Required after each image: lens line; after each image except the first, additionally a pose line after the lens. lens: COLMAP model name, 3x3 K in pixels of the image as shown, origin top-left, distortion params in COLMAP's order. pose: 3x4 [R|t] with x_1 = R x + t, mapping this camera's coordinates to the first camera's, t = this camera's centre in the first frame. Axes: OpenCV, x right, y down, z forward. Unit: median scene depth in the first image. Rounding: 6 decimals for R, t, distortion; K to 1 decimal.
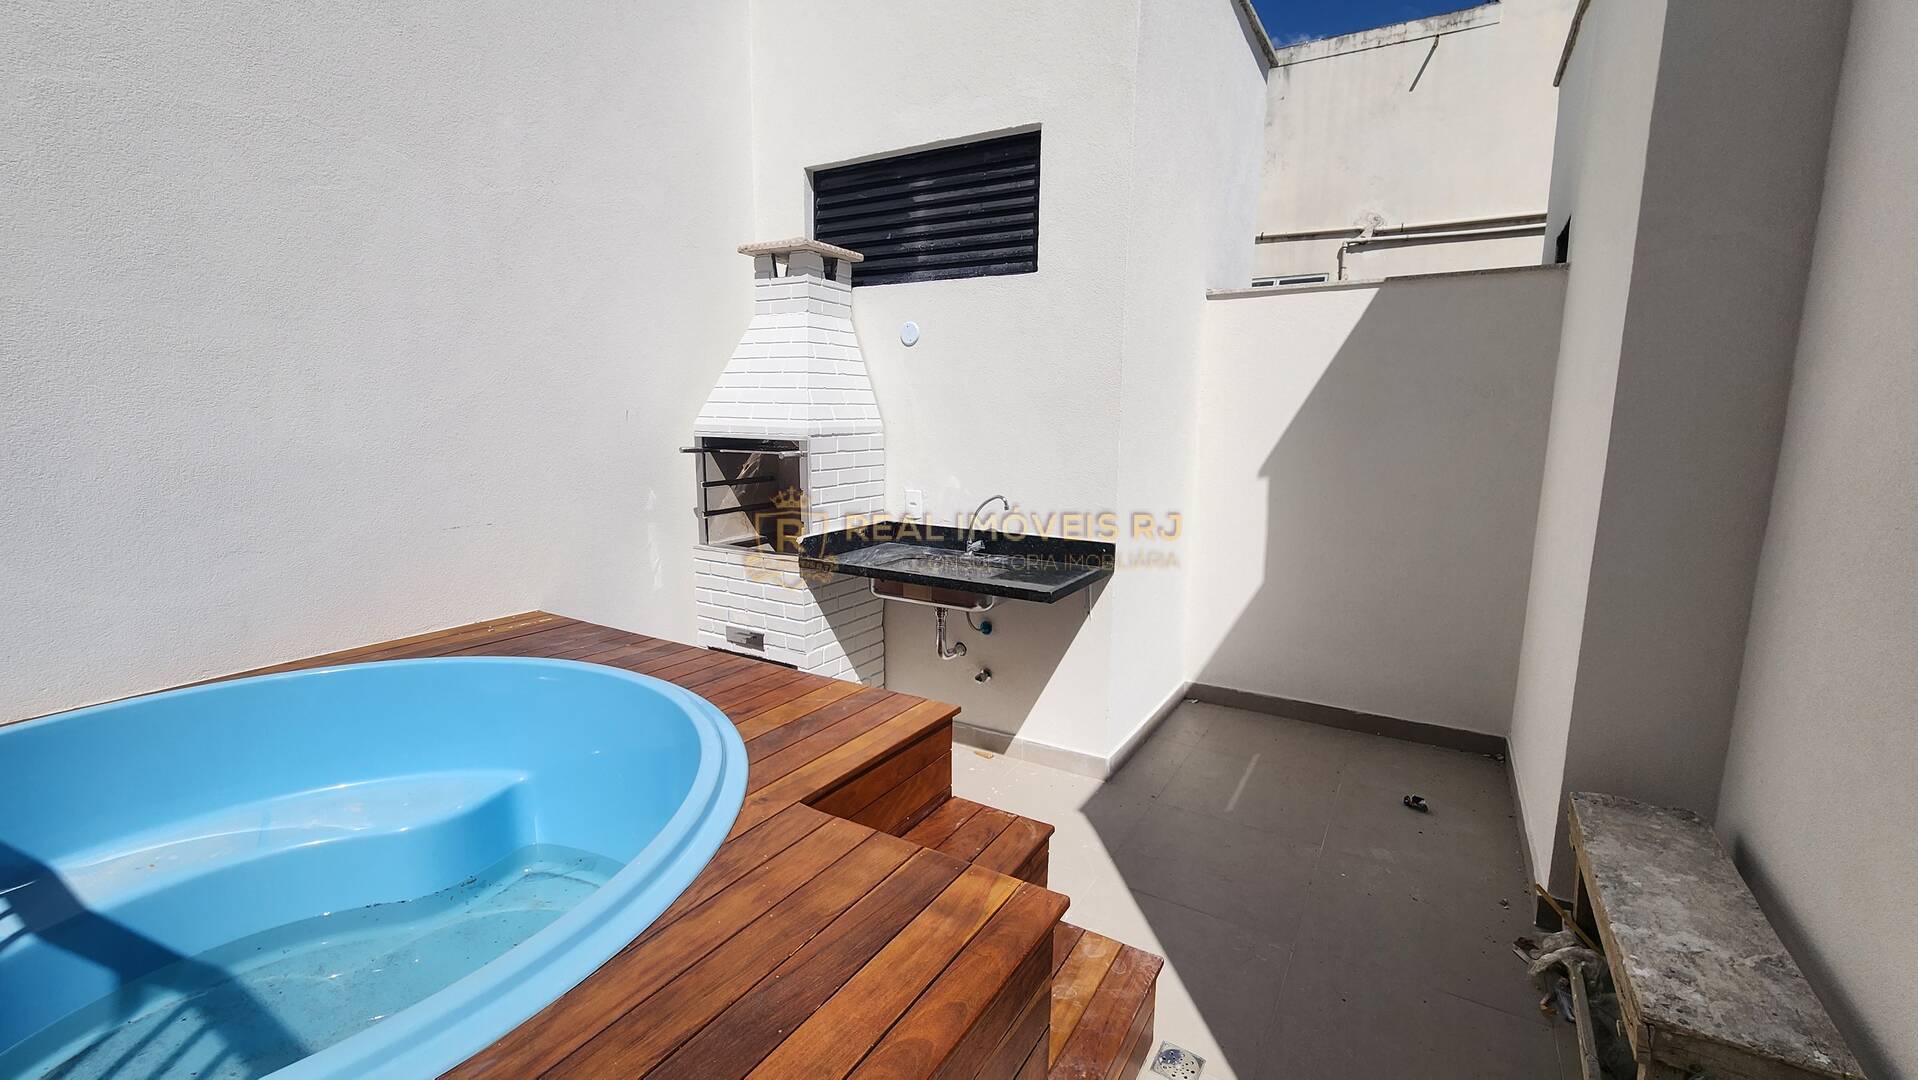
lens RADIAL K [[790.7, 0, 983.2], [0, 790.7, 543.8], [0, 0, 1]] dist [0.000751, 0.000049]
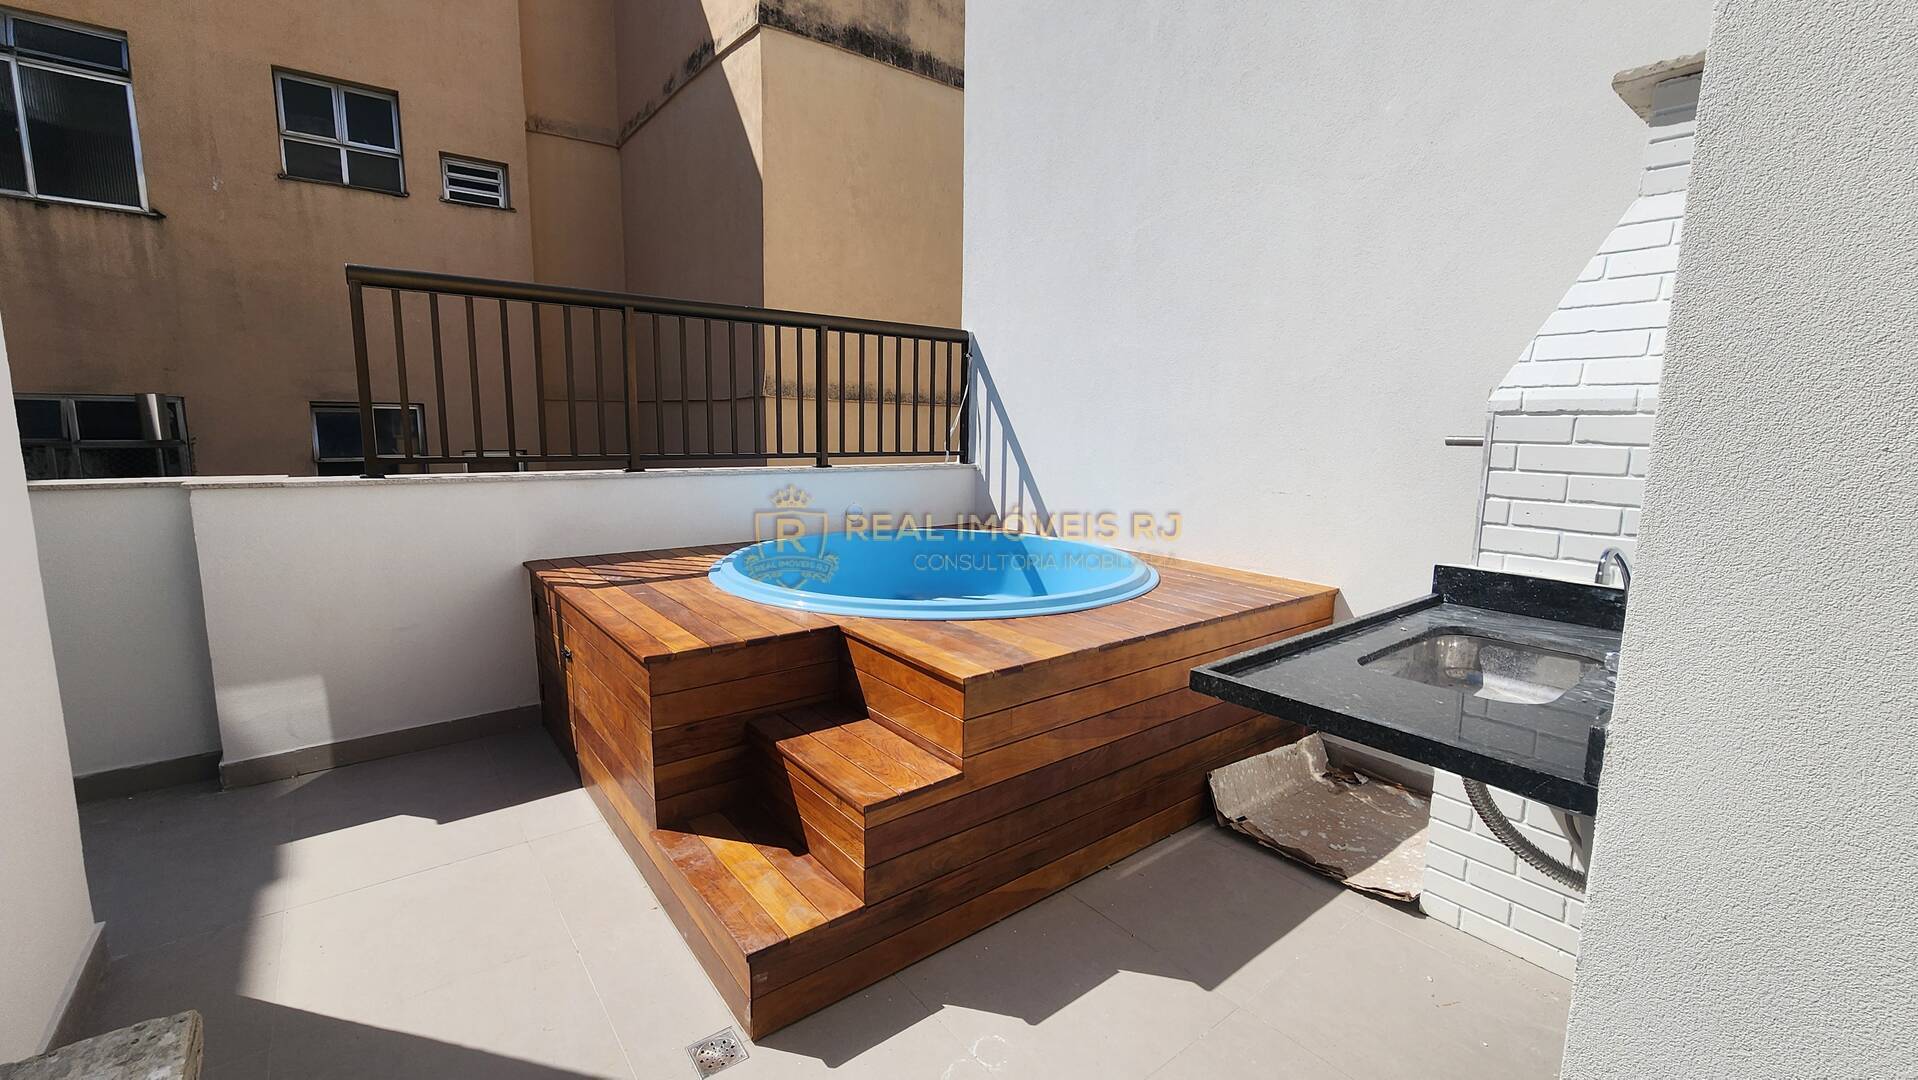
lens RADIAL K [[790.7, 0, 983.2], [0, 790.7, 543.8], [0, 0, 1]] dist [0.000751, 0.000049]
pose [[-0.360722, 0.128109, -0.923833, 1.090441], [-0.162897, 0.966643, 0.197650, -0.194054], [0.918338, 0.221787, -0.327821, 1.710609]]
